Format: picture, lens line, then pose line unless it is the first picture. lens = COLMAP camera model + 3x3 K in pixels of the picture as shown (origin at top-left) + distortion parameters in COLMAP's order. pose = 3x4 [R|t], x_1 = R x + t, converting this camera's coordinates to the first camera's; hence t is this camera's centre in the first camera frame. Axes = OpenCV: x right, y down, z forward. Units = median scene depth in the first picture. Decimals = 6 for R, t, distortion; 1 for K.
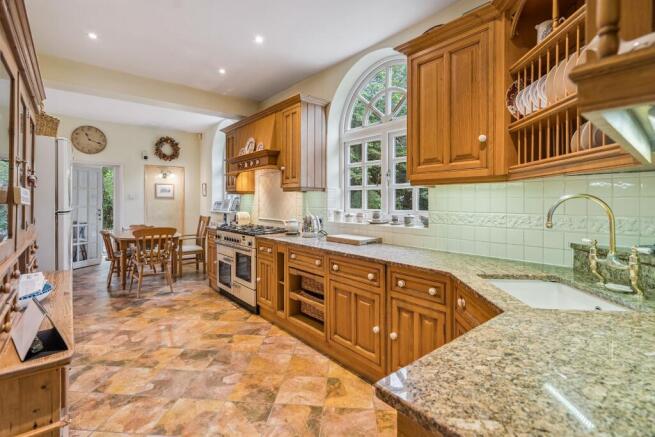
lens RADIAL K [[307.7, 0, 326.8], [0, 307.7, 204.0], [0, 0, 1]] dist [-0.000737, 0.000051]
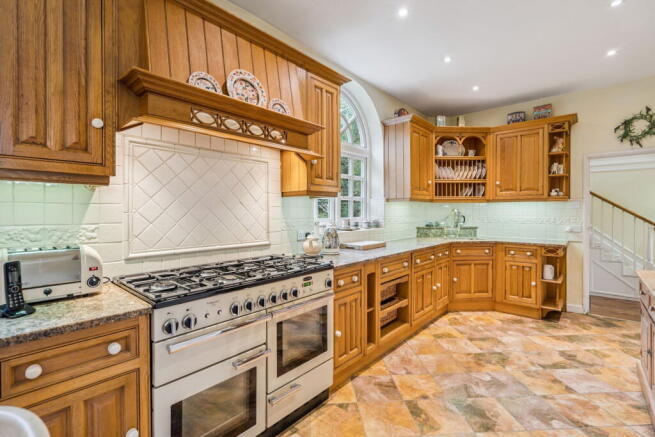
lens RADIAL K [[296.2, 0, 328.2], [0, 296.2, 214.0], [0, 0, 1]] dist [-0.001489, -0.000096]
pose [[-0.147223, -0.009160, 0.989061, -0.916924], [0.007611, 0.999917, 0.010393, -0.008615], [-0.989074, 0.009058, -0.147141, 1.236764]]
